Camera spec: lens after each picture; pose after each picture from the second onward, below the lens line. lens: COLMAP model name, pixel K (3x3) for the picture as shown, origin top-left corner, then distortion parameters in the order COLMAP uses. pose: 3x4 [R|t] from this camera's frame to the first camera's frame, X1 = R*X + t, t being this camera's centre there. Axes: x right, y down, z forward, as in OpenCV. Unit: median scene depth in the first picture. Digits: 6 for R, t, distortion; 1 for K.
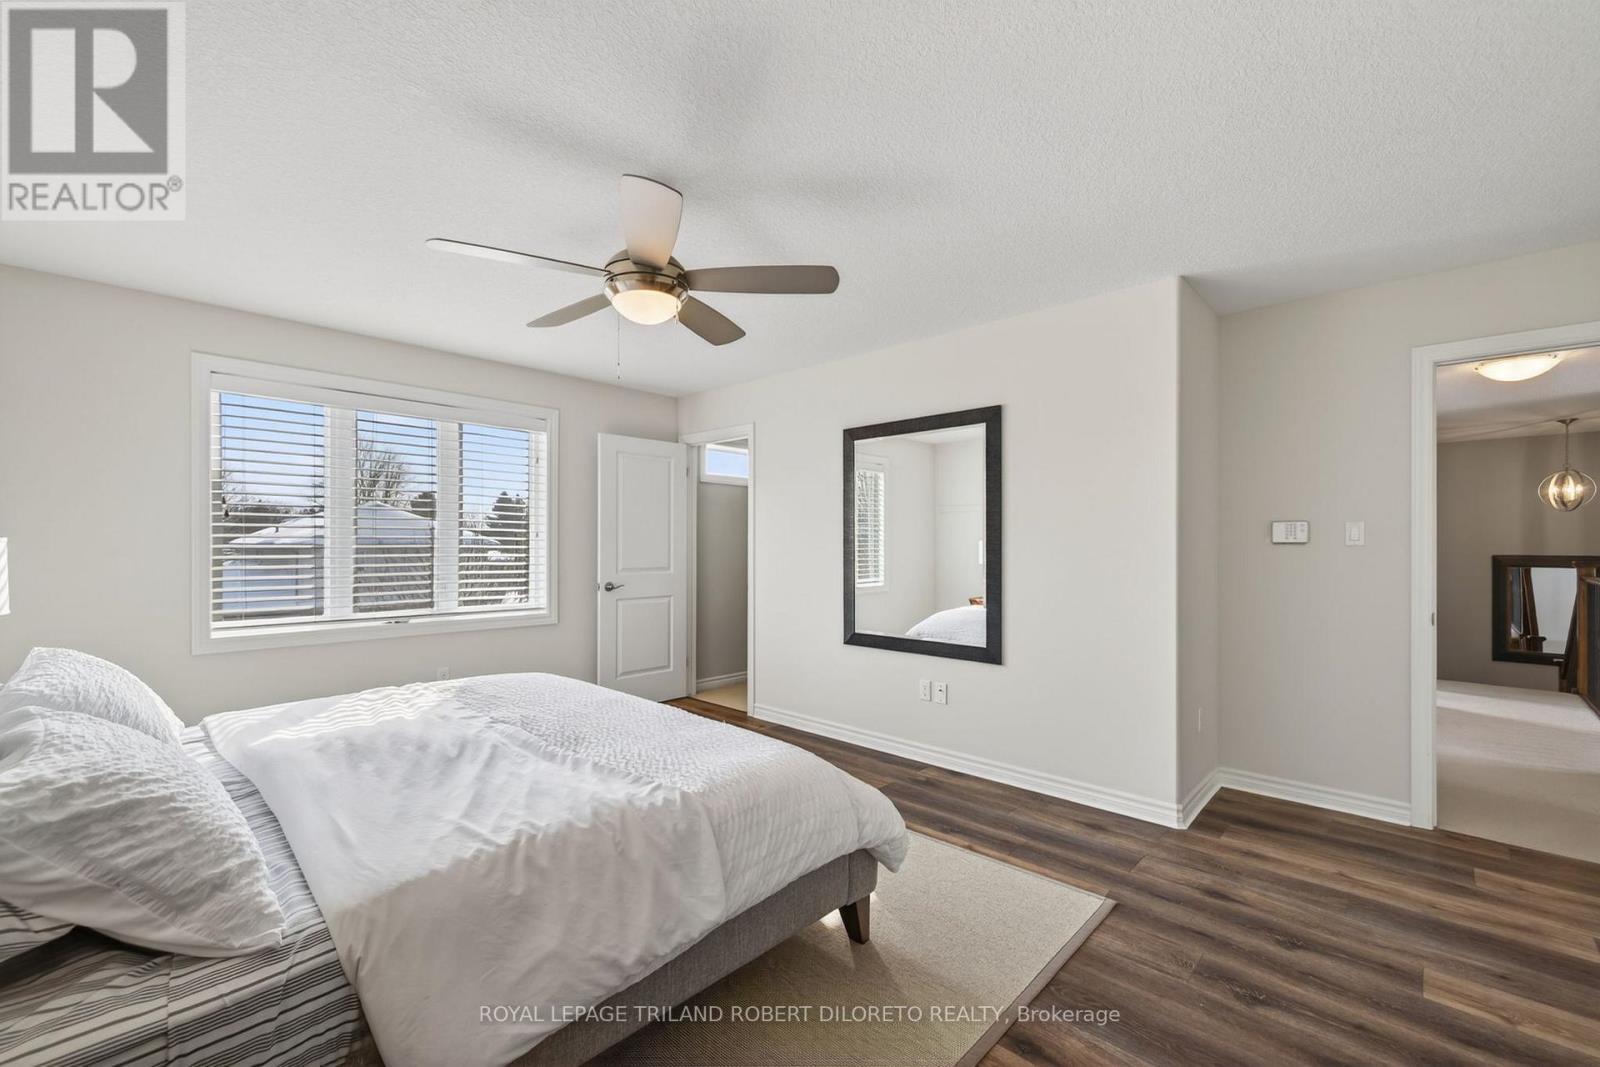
lens RADIAL K [[667.2, 0, 799.3], [0, 667.2, 539.1], [0, 0, 1]] dist [0.003972, -0.002016]
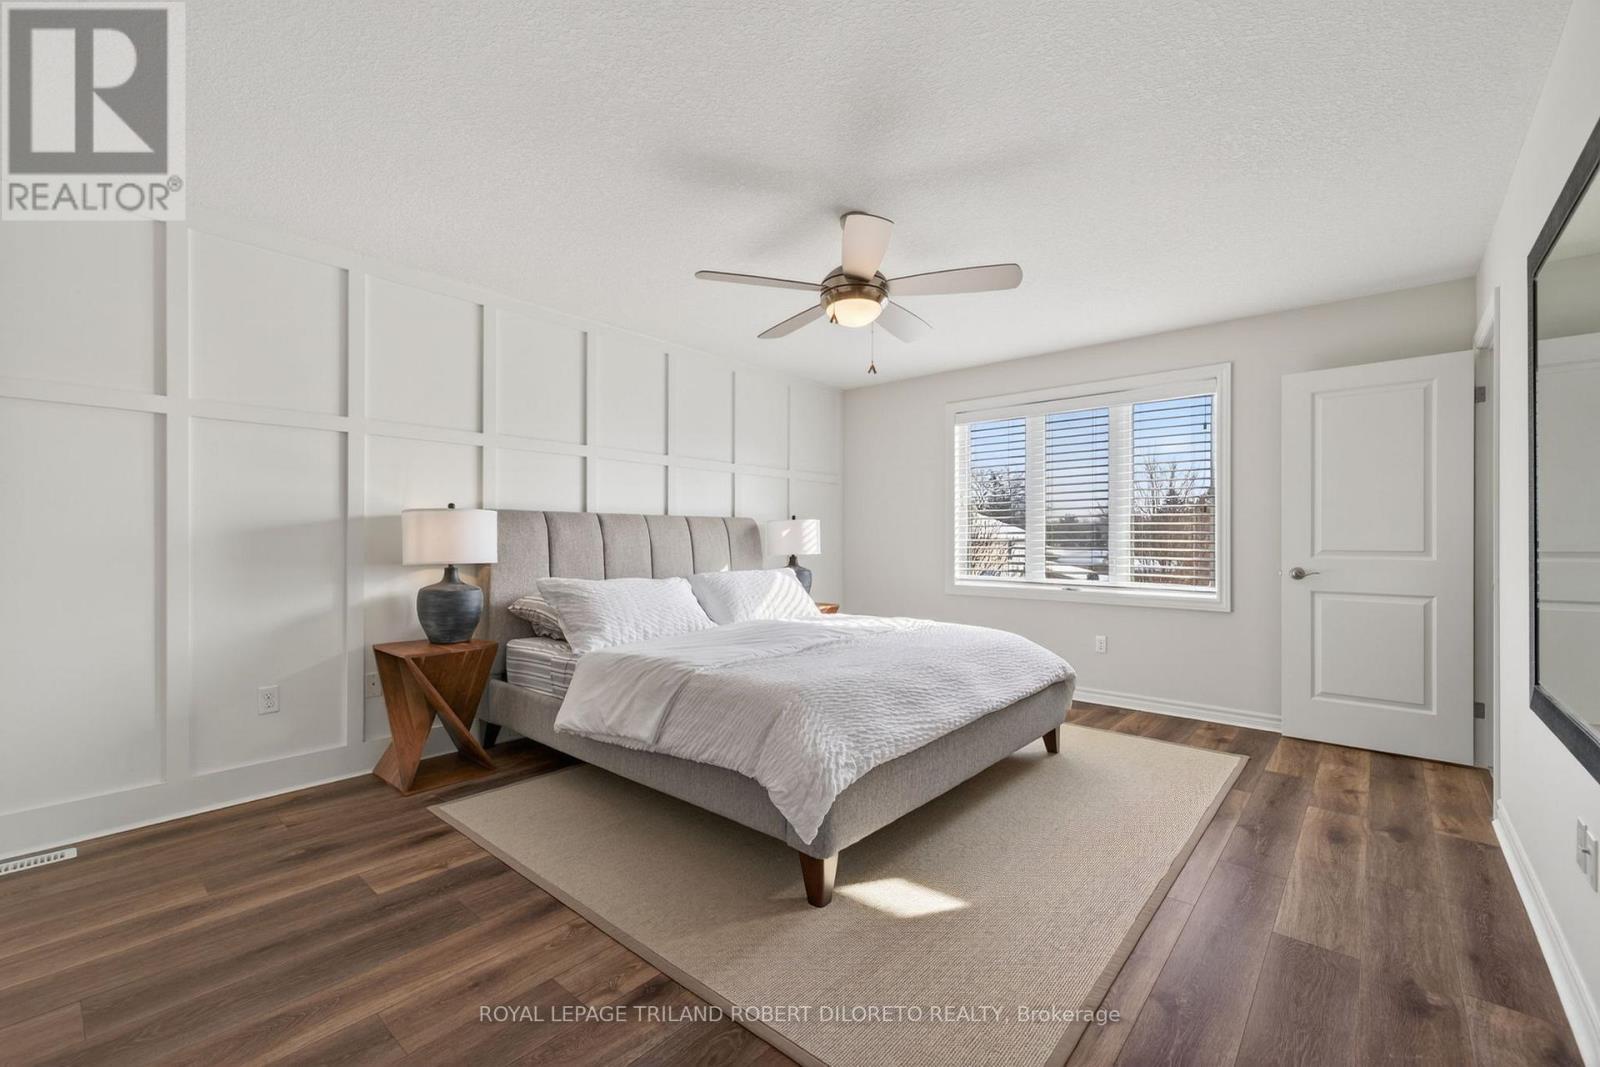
lens RADIAL K [[667.2, 0, 800.2], [0, 667.2, 538.4], [0, 0, 1]] dist [0.003972, -0.002016]
pose [[0.044939, -0.003115, -0.998985, 0.492204], [0.006210, 0.999977, -0.002839, 0.032556], [0.998970, -0.006076, 0.044958, 0.432672]]
